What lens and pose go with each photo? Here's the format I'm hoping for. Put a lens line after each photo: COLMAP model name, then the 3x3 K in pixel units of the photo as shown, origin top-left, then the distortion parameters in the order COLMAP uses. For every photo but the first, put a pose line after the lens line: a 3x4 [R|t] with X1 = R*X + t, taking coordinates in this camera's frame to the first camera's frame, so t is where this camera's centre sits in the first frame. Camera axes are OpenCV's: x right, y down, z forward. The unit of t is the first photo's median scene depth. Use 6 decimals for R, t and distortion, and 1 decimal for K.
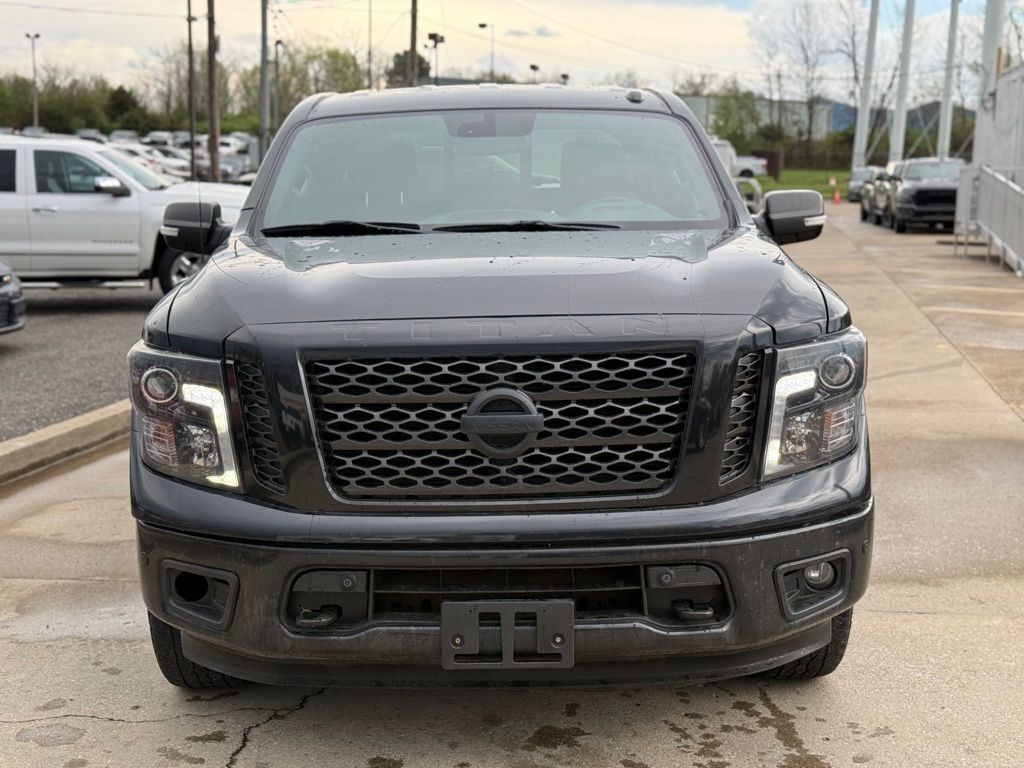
lens RADIAL K [[1462.7, 0, 512.0], [0, 1462.7, 384.0], [0, 0, 1]] dist [0.204211, -0.596023]
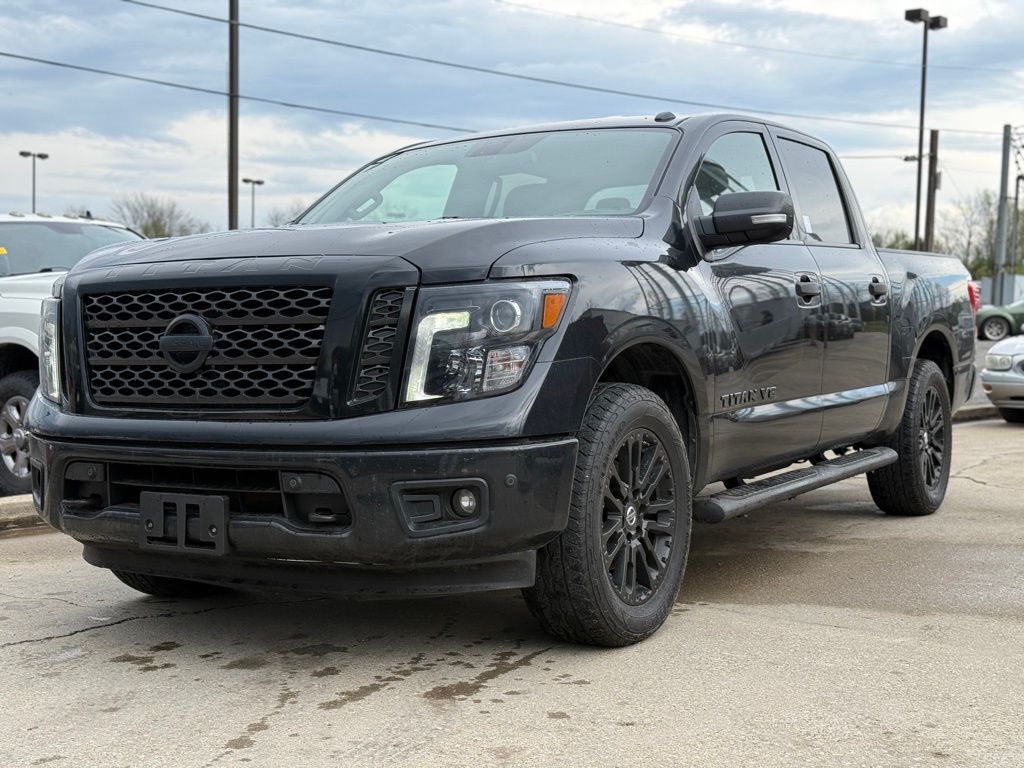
lens RADIAL K [[1462.7, 0, 512.0], [0, 1462.7, 384.0], [0, 0, 1]] dist [0.204211, -0.596023]
pose [[0.847763, 0.021264, -0.529948, 0.844607], [-0.077711, 0.993392, -0.084456, 0.138720], [0.524650, 0.112781, 0.843814, 0.126431]]
